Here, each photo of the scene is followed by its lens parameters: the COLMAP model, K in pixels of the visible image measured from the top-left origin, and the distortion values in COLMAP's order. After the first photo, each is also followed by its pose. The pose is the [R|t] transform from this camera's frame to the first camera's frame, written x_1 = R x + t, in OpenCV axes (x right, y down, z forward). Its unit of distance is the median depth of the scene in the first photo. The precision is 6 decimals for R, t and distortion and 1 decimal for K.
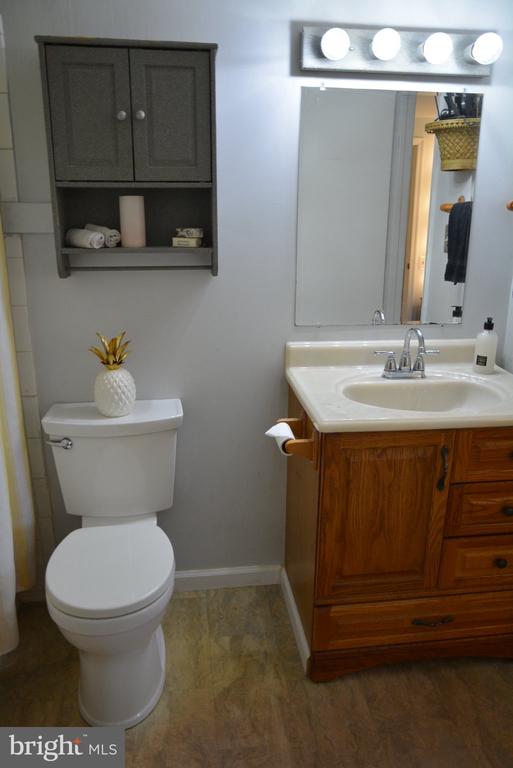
lens RADIAL K [[588.6, 0, 260.8], [0, 588.6, 392.0], [0, 0, 1]] dist [-0.079529, 0.075948]
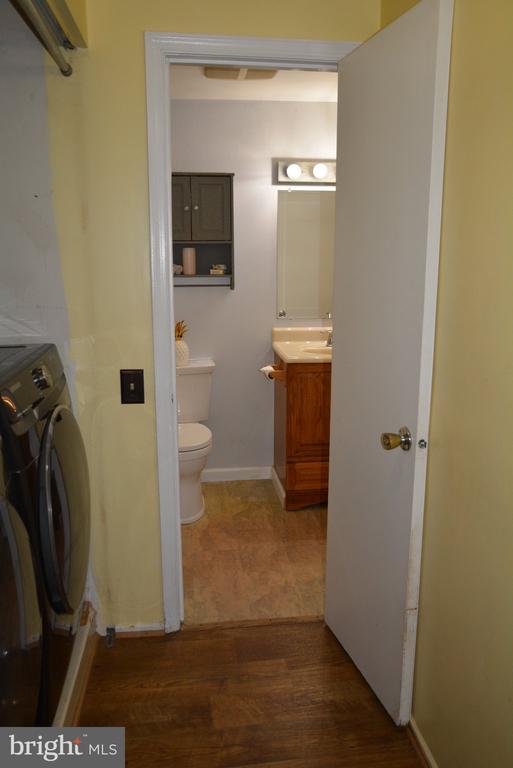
lens RADIAL K [[618.7, 0, 256.5], [0, 618.7, 384.0], [0, 0, 1]] dist [-0.000965, -0.000073]
pose [[0.999821, -0.006513, -0.017759, 0.031940], [0.004819, 0.995579, -0.093809, 0.299811], [0.018291, 0.093707, 0.995432, -0.977421]]
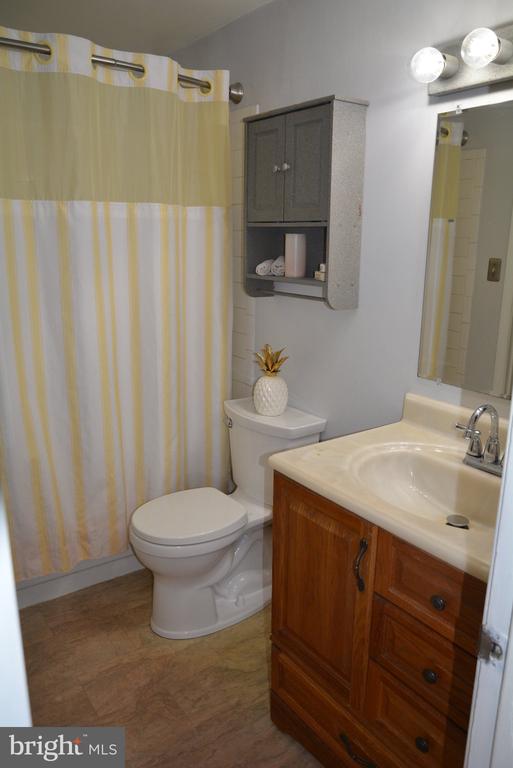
lens RADIAL K [[588.6, 0, 260.8], [0, 588.6, 392.0], [0, 0, 1]] dist [-0.079529, 0.075948]
pose [[0.470584, 0.227373, -0.852556, 0.821145], [-0.268088, 0.957394, 0.107356, -0.139222], [0.840642, 0.178040, 0.511490, 0.394259]]
